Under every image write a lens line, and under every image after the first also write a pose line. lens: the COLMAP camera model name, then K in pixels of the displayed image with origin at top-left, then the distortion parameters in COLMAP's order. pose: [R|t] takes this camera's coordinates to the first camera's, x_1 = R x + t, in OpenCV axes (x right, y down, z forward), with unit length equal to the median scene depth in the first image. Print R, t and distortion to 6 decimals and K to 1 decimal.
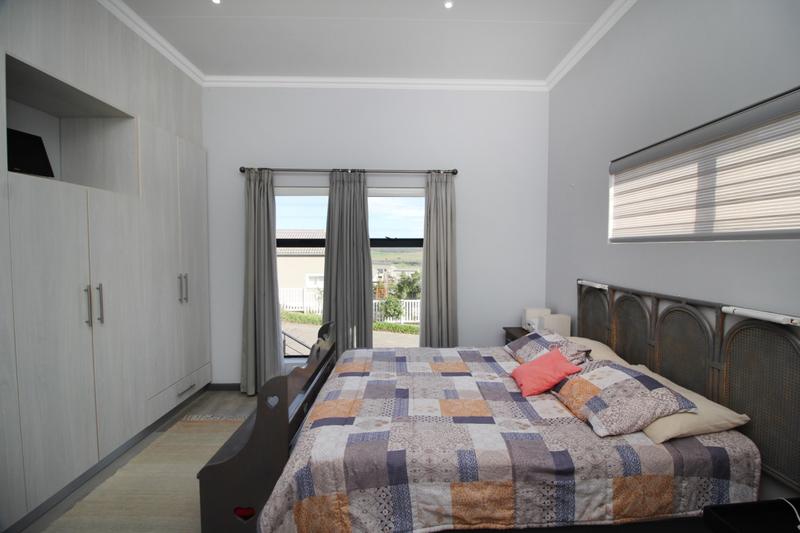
lens RADIAL K [[369.0, 0, 405.8], [0, 369.0, 263.5], [0, 0, 1]] dist [-0.007378, -0.009106]
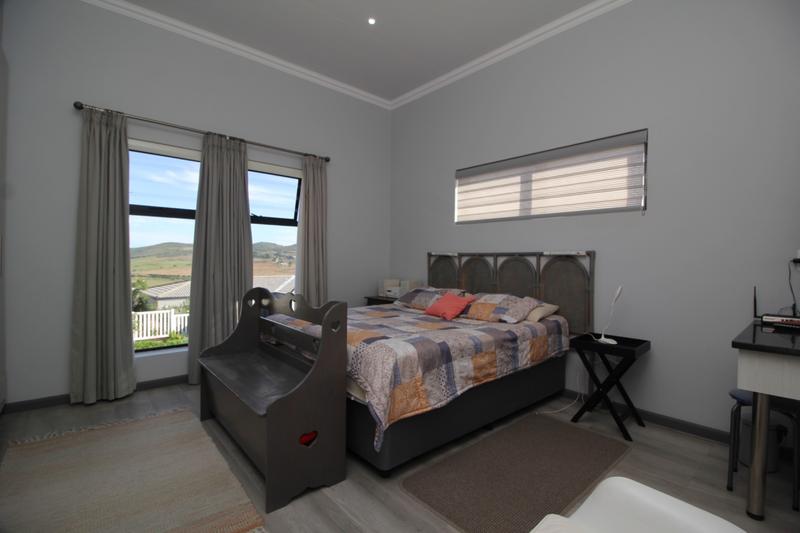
lens RADIAL K [[369.0, 0, 406.9], [0, 369.0, 265.1], [0, 0, 1]] dist [-0.007378, -0.009106]
pose [[0.762914, -0.000627, 0.646499, -0.651762], [0.014188, 0.999775, -0.015773, 0.148344], [-0.646344, 0.021207, 0.762752, 0.002906]]
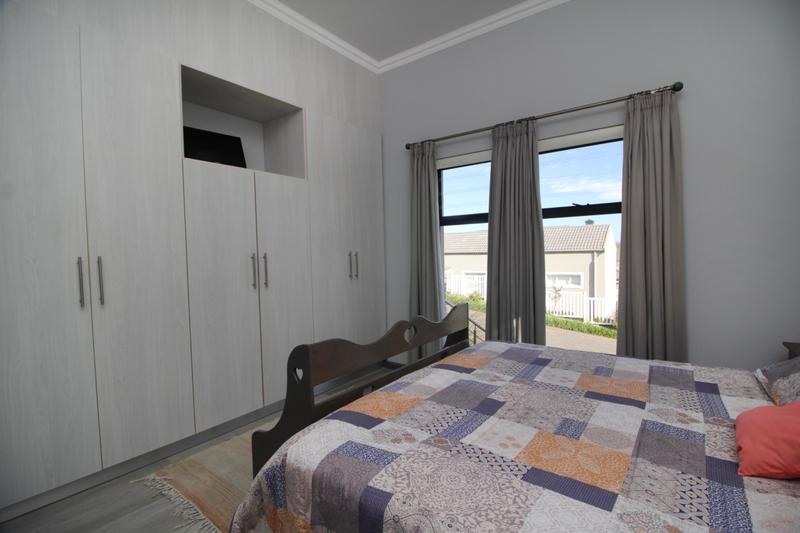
lens RADIAL K [[369.0, 0, 405.7], [0, 369.0, 265.4], [0, 0, 1]] dist [-0.007378, -0.009106]
pose [[0.792882, 0.002591, -0.609370, 0.233739], [-0.001916, 0.999997, 0.001759, 0.092297], [0.609373, -0.000227, 0.792884, 0.352057]]
